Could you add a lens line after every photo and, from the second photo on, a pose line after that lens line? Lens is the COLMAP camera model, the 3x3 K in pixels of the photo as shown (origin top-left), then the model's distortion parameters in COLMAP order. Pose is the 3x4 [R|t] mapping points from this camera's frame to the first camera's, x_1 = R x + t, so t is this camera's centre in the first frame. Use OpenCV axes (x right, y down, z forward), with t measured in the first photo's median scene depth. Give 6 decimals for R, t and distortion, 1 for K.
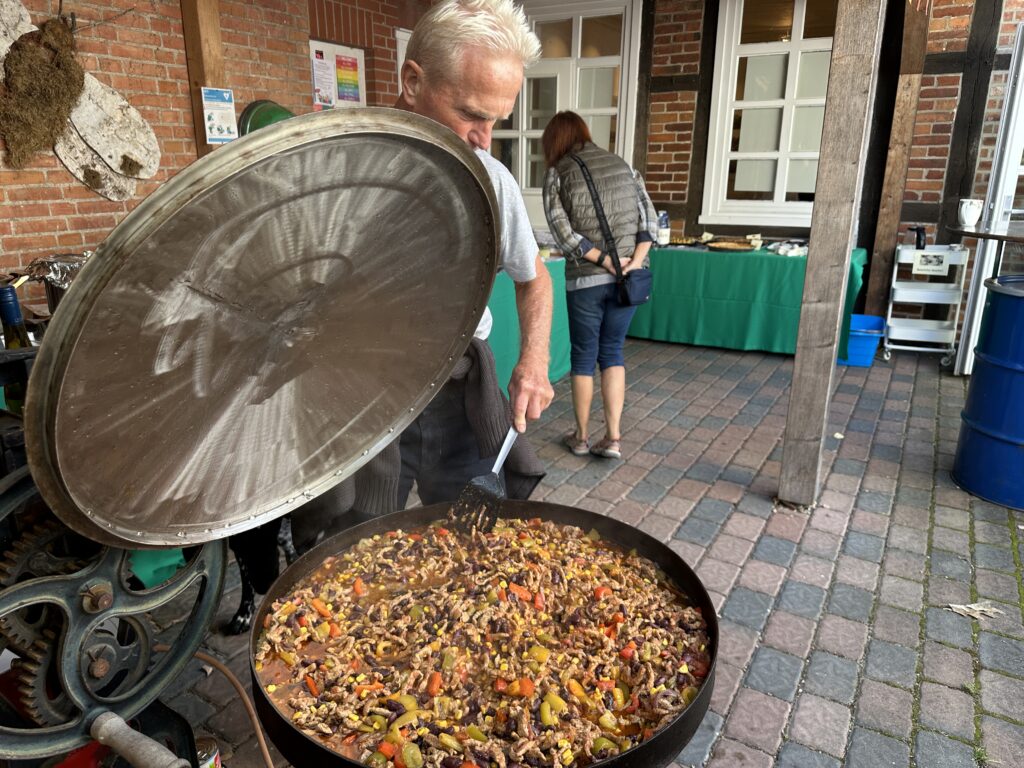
lens RADIAL K [[727.9, 0, 511.2], [0, 727.9, 383.7], [0, 0, 1]] dist [0.000193, -0.000584]
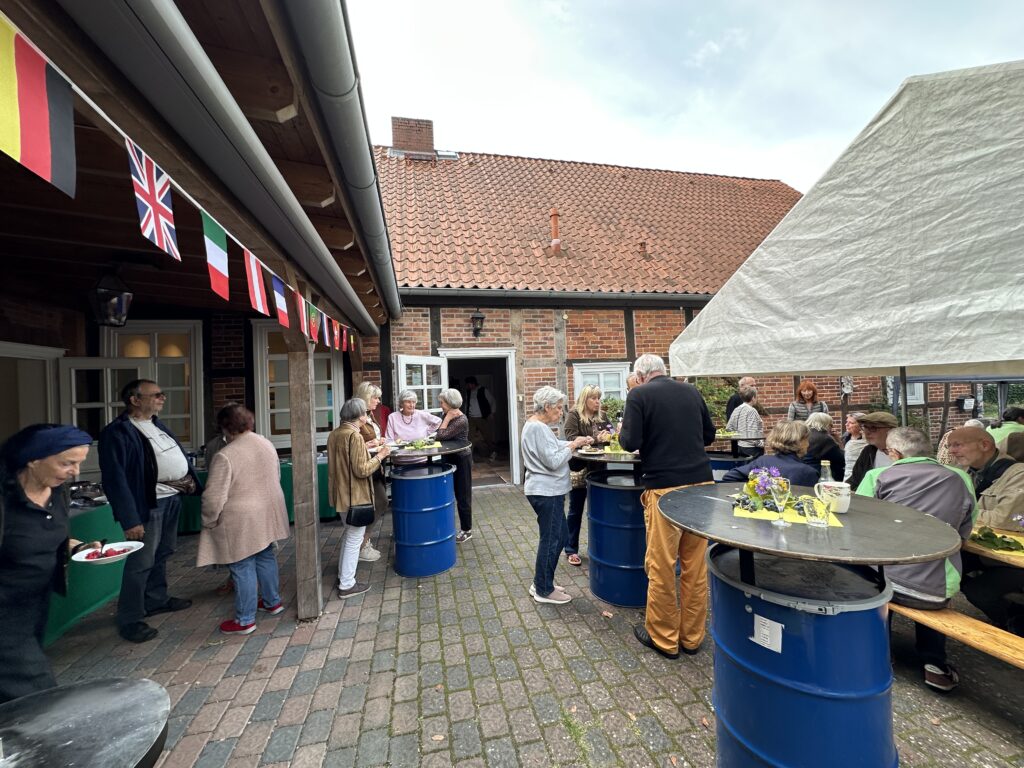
lens RADIAL K [[409.6, 0, 511.8], [0, 409.6, 384.0], [0, 0, 1]] dist [-0.000938, -0.000172]
pose [[0.726705, -0.027691, 0.686391, 0.087845], [0.236894, 0.947997, -0.212562, -0.046104], [-0.644810, 0.317072, 0.695475, -0.182976]]
